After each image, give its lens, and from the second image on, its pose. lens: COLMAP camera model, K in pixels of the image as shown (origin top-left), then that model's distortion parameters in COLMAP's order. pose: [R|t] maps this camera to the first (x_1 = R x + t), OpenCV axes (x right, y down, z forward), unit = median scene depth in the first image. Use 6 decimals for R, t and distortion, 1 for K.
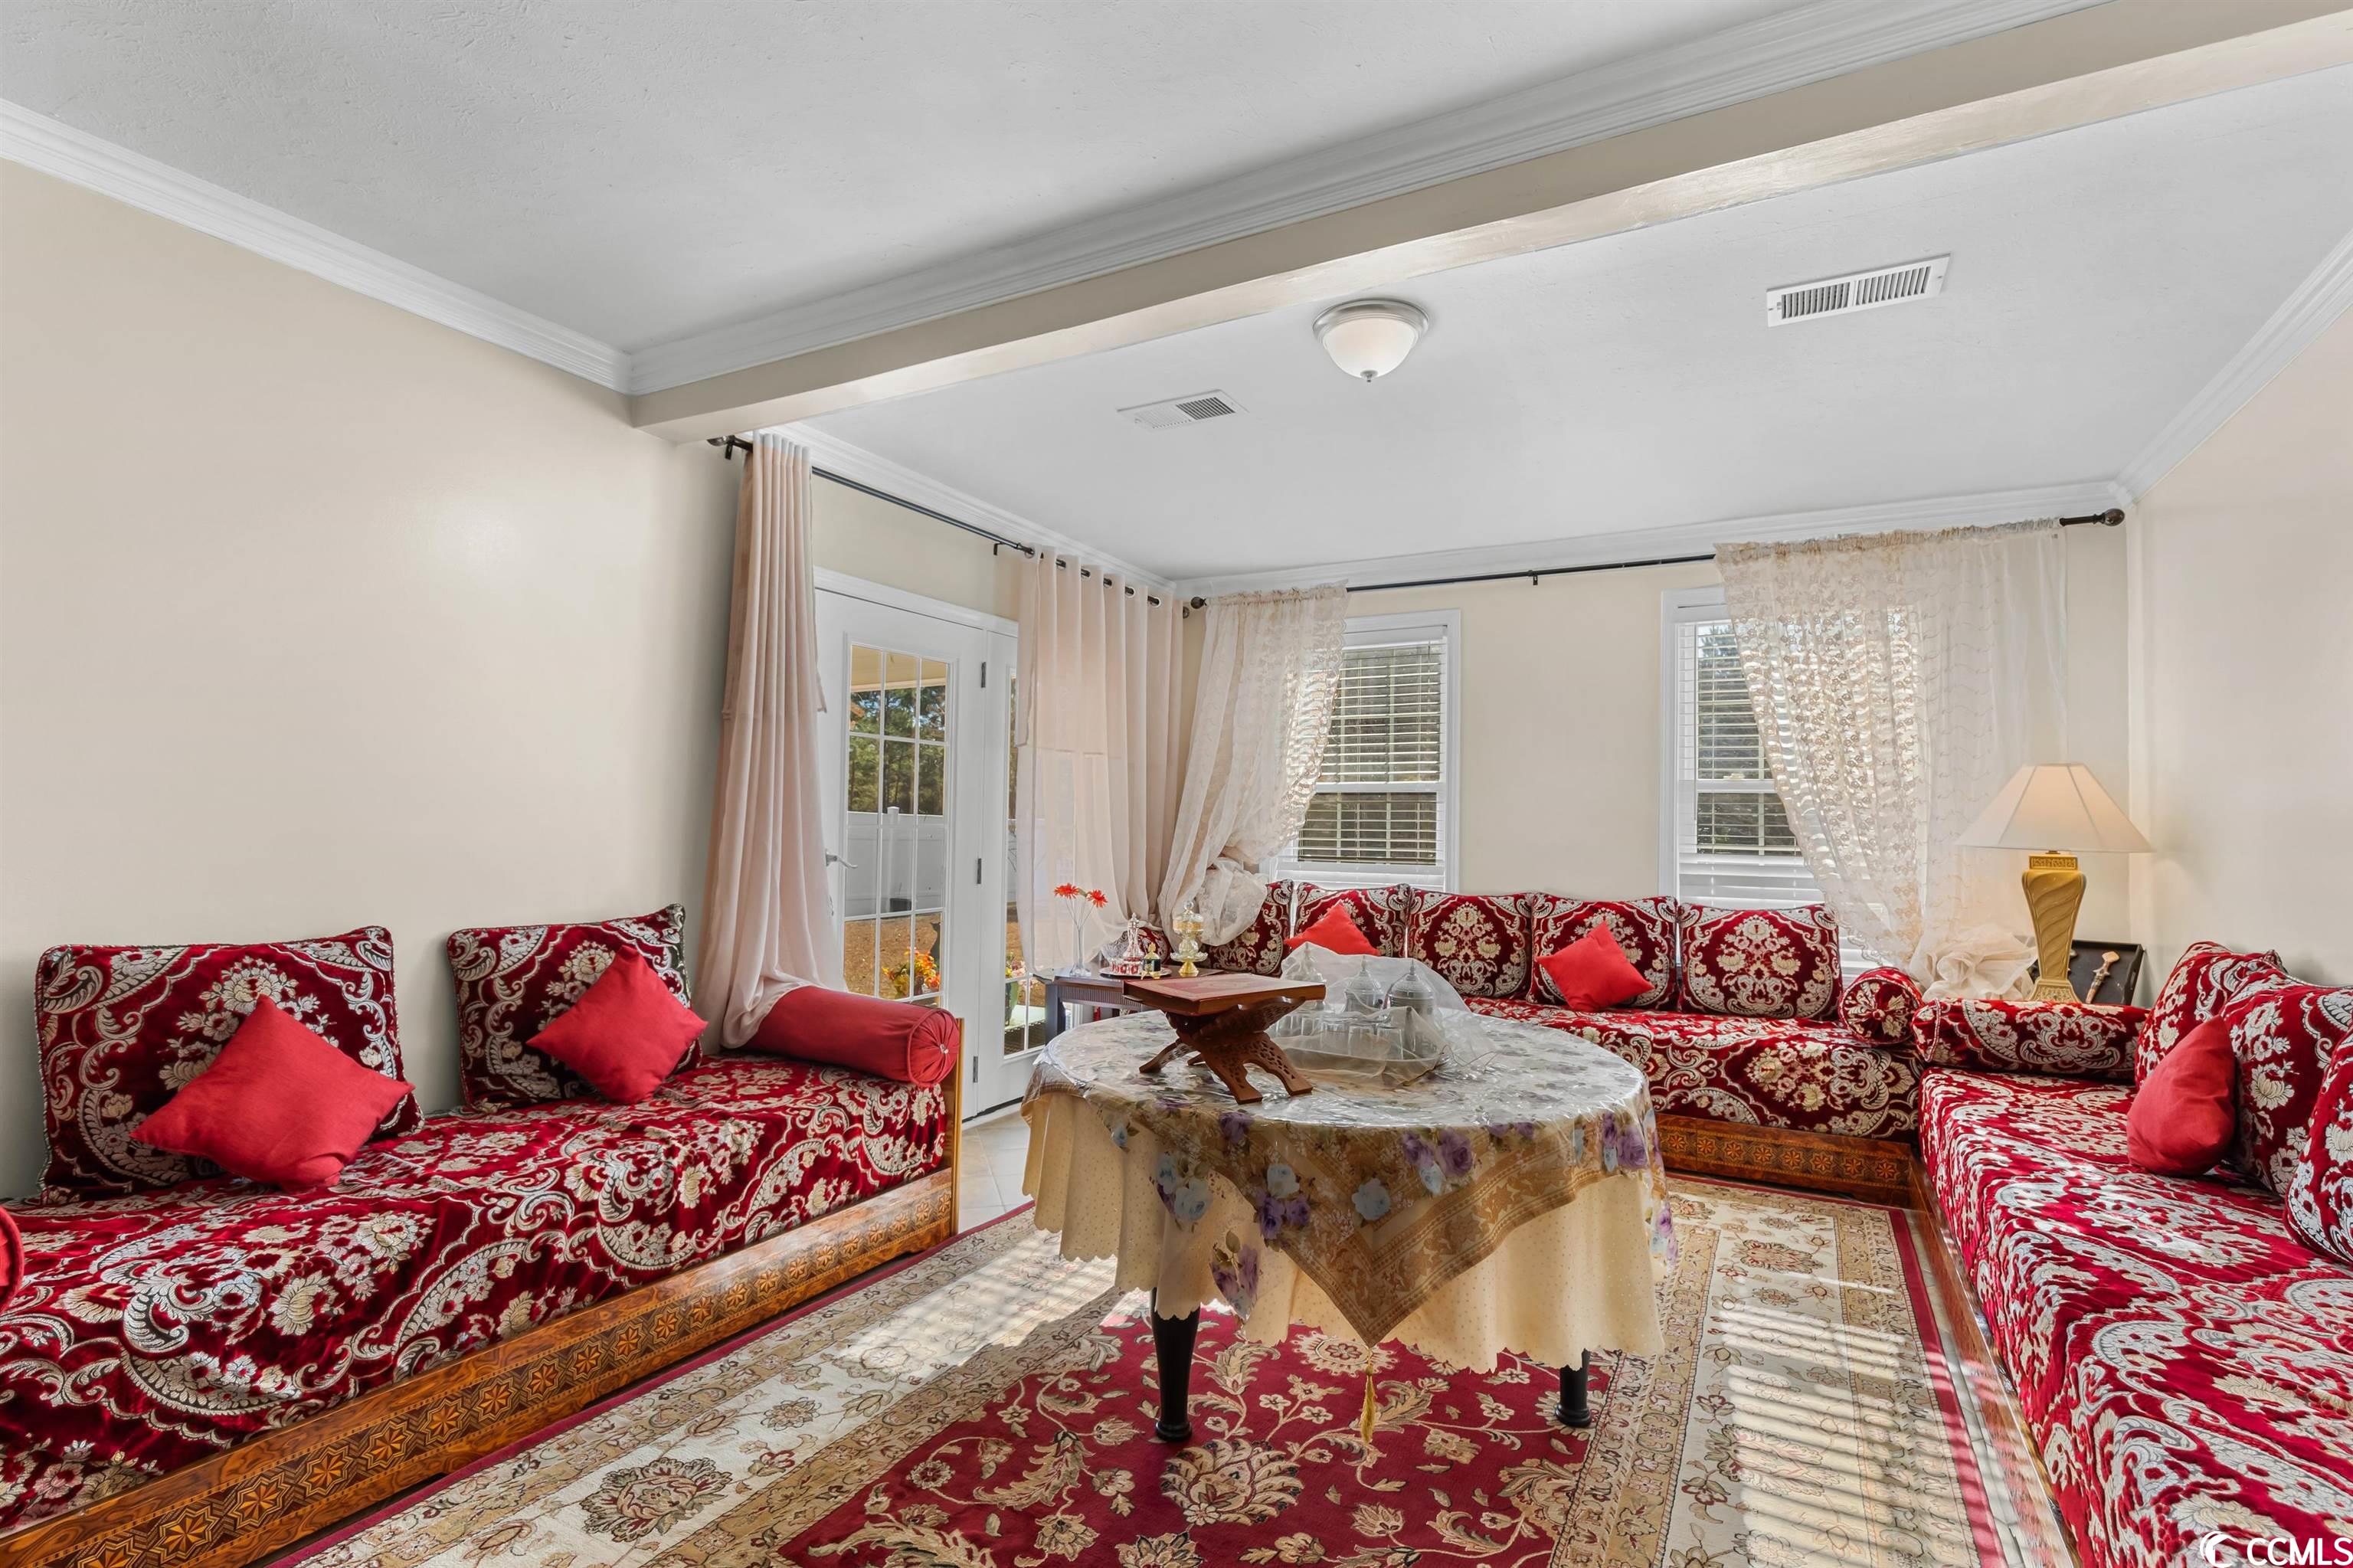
lens RADIAL K [[1123.6, 0, 1166.3], [0, 1123.6, 778.6], [0, 0, 1]] dist [-0.006768, 0.001212]
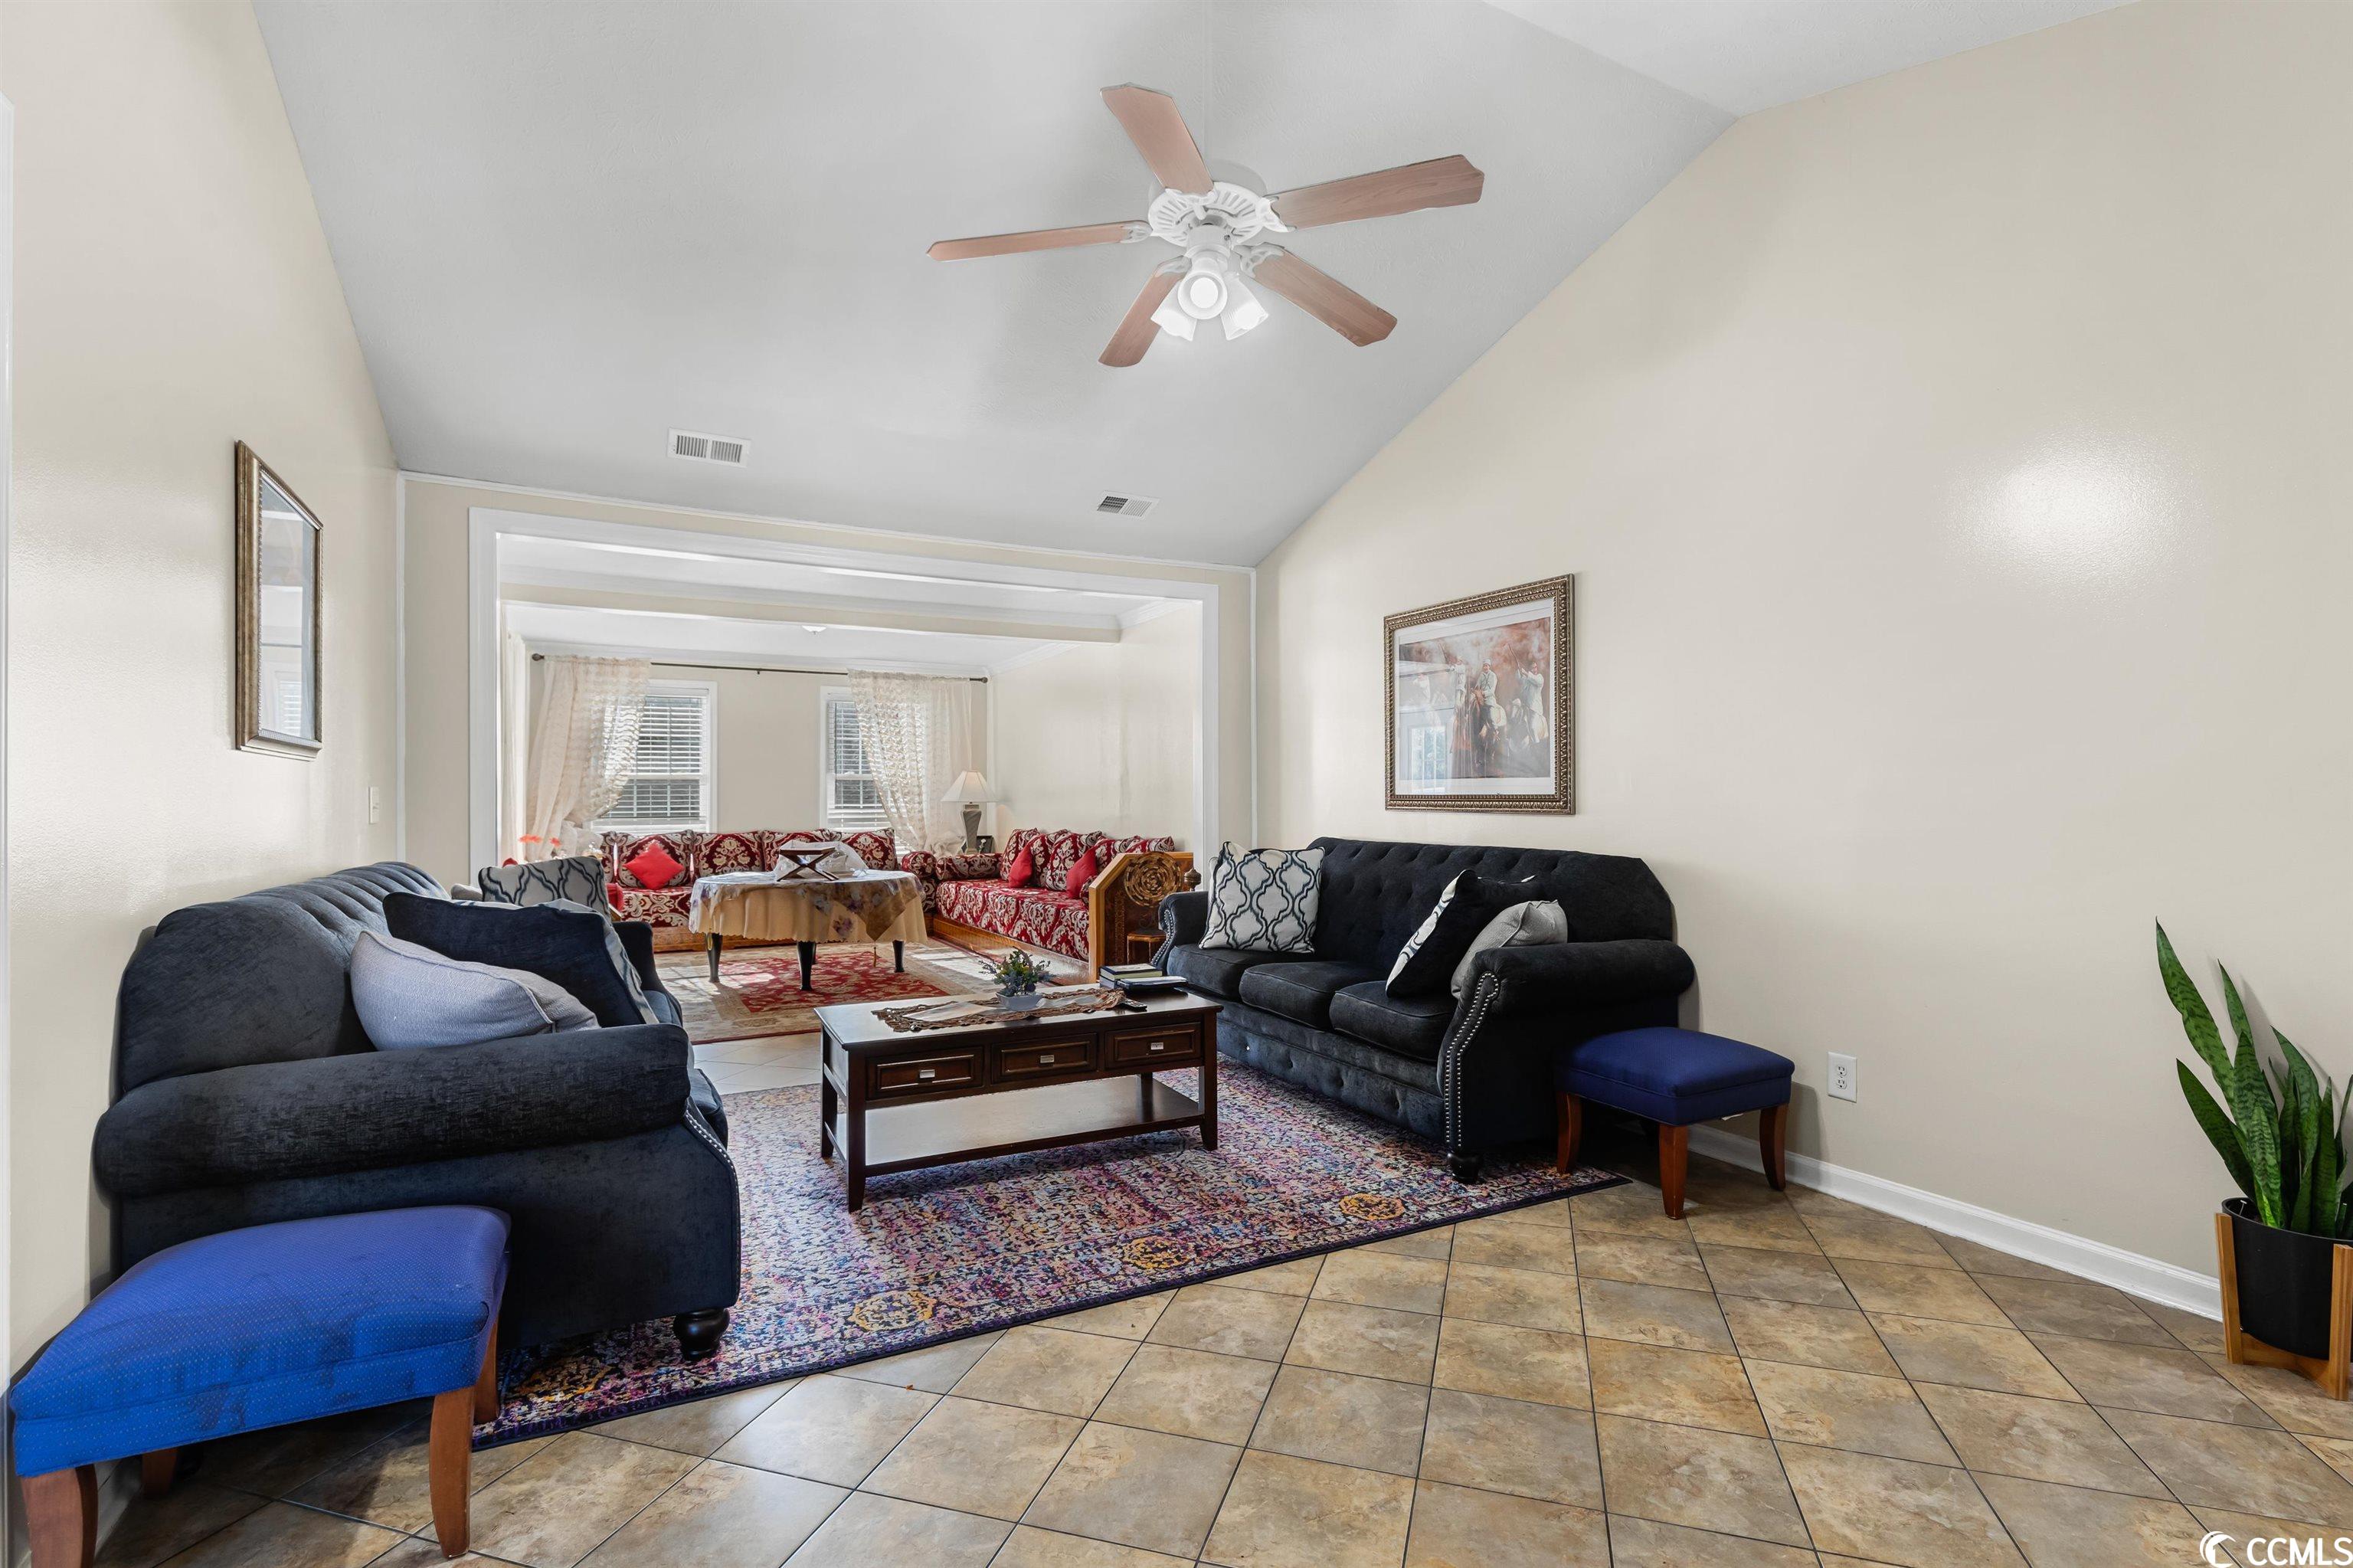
lens RADIAL K [[1073.4, 0, 1205.2], [0, 1073.4, 803.4], [0, 0, 1]] dist [0.009307, -0.001266]
pose [[0.533007, -0.018218, 0.845915, -0.962544], [-0.019621, 0.999233, 0.033883, -0.029419], [-0.845883, -0.034658, 0.532241, -0.758572]]
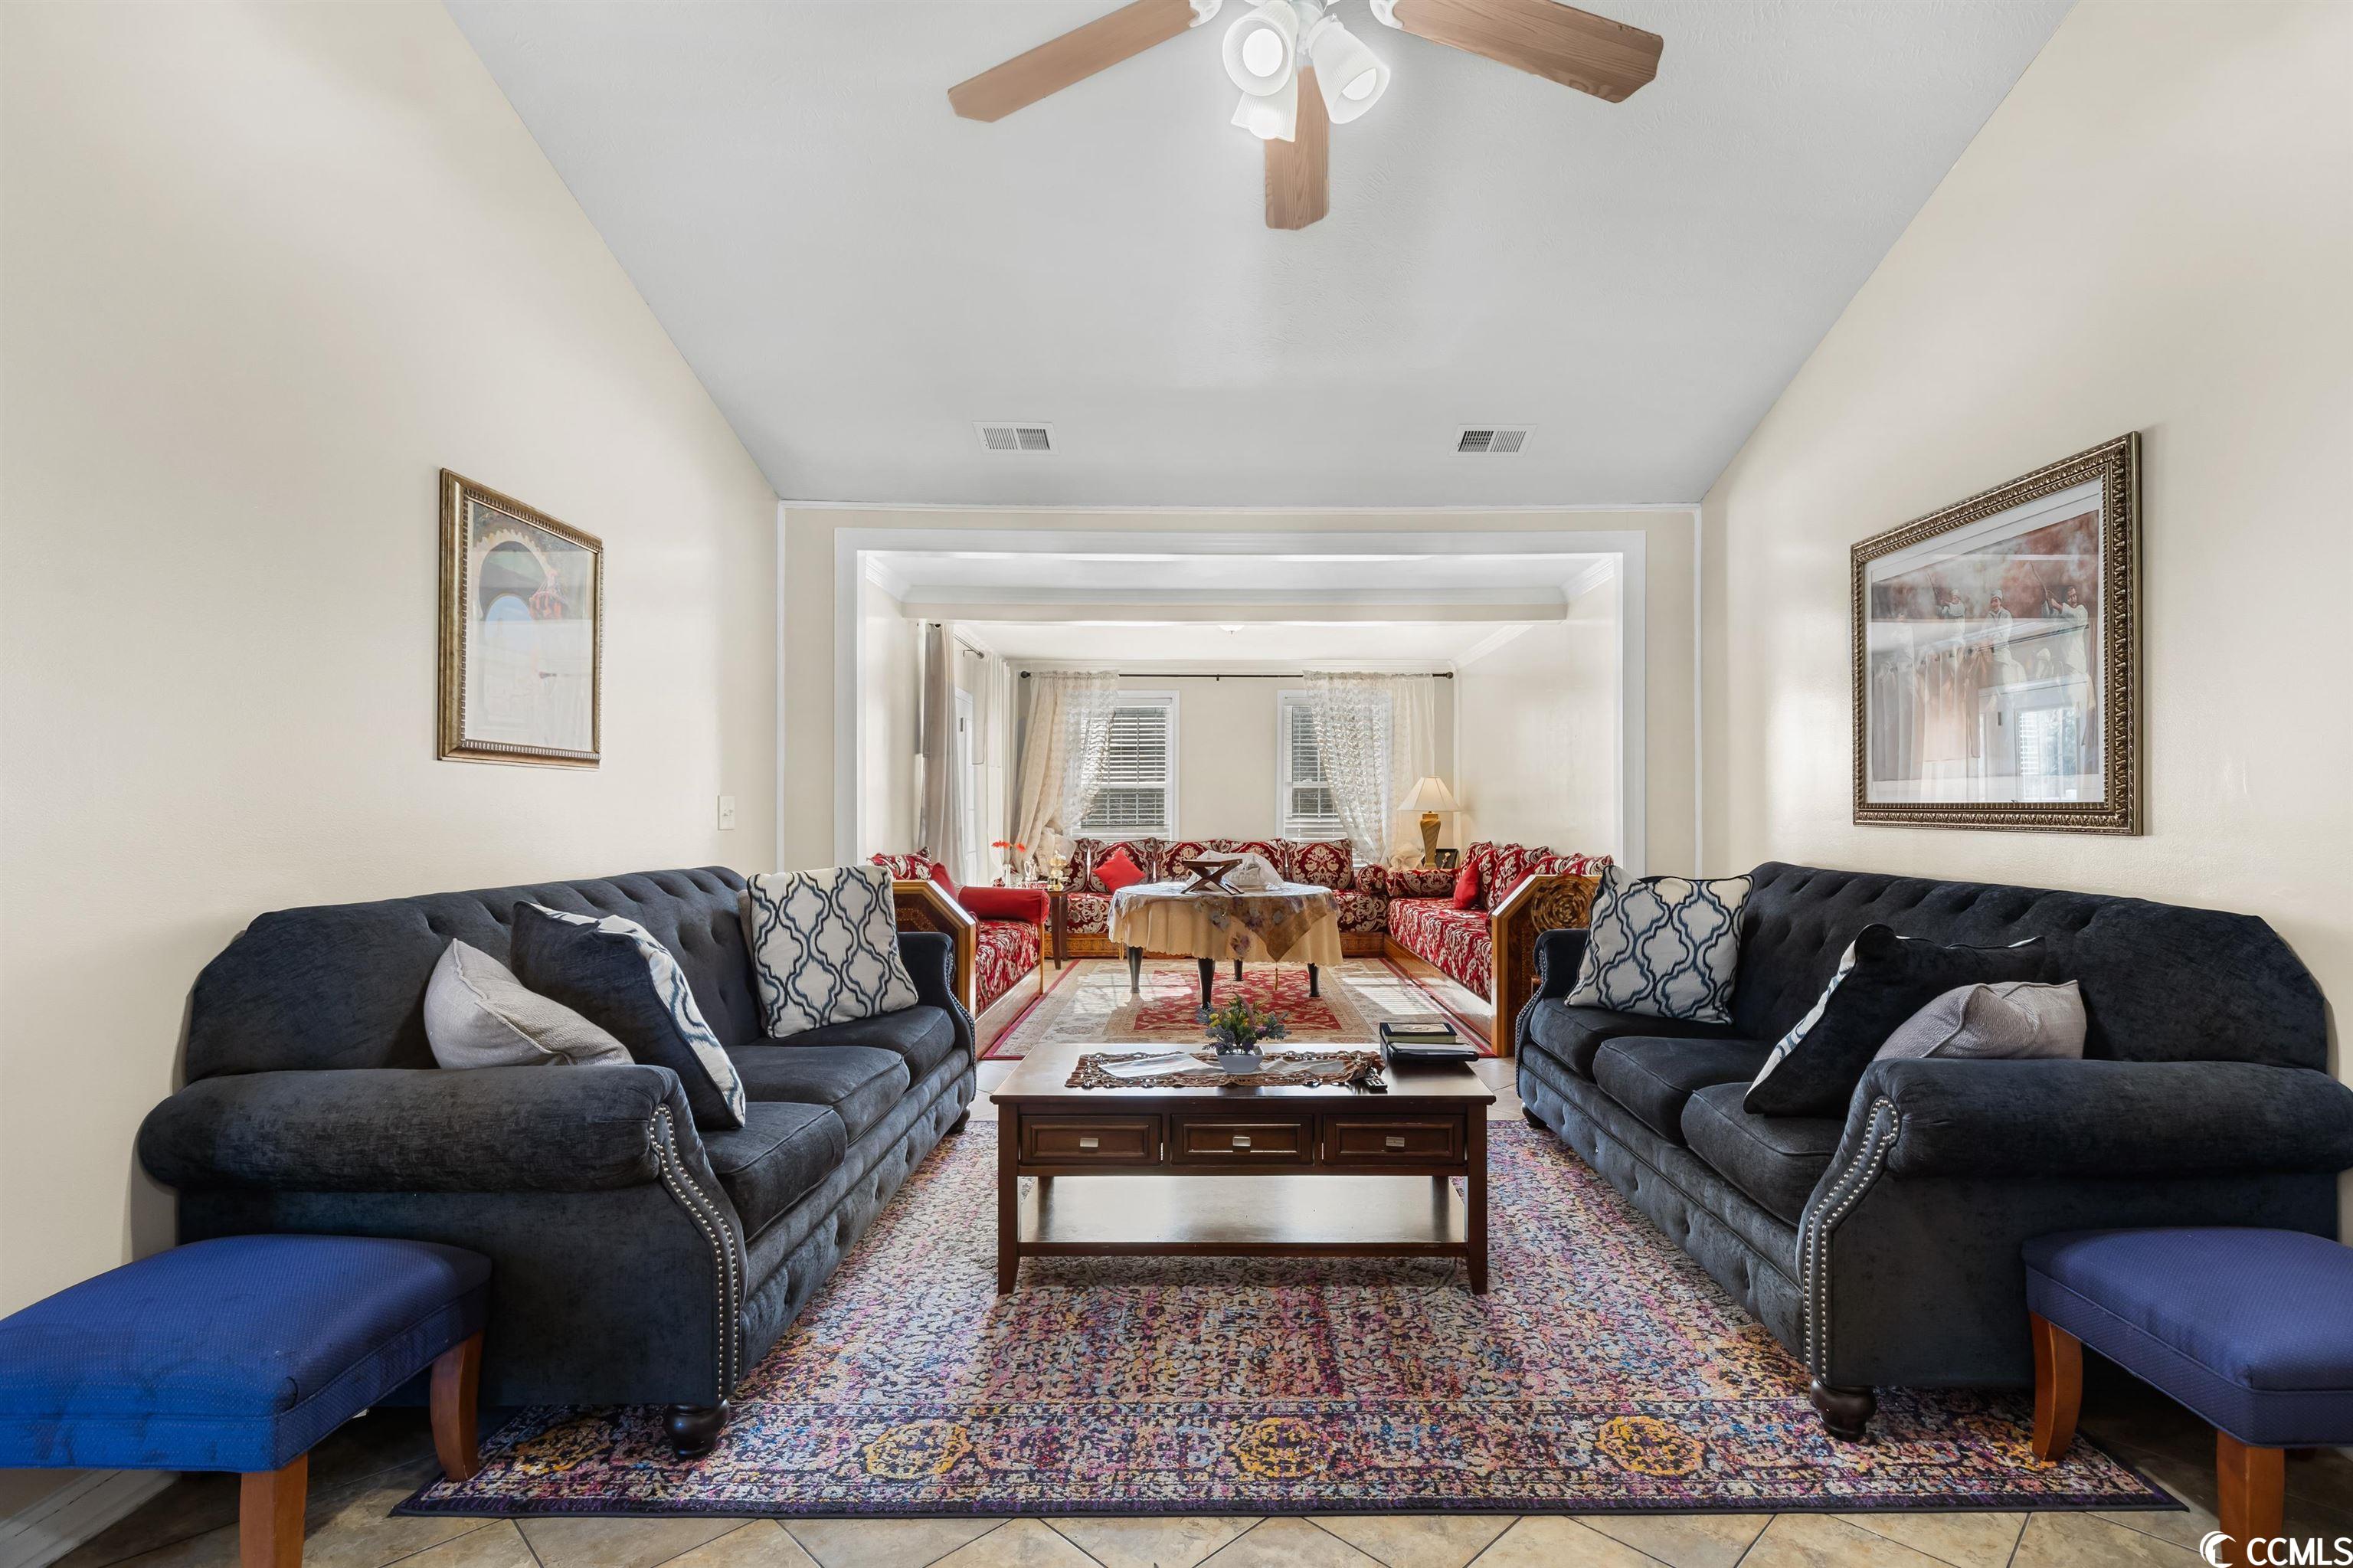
lens RADIAL K [[1123.6, 0, 1249.3], [0, 1123.6, 812.5], [0, 0, 1]] dist [-0.006768, 0.001212]
pose [[0.858516, -0.015921, 0.512539, -0.703927], [-0.005431, 0.999179, 0.040136, -0.027309], [-0.512758, -0.037241, 0.857725, -0.791393]]
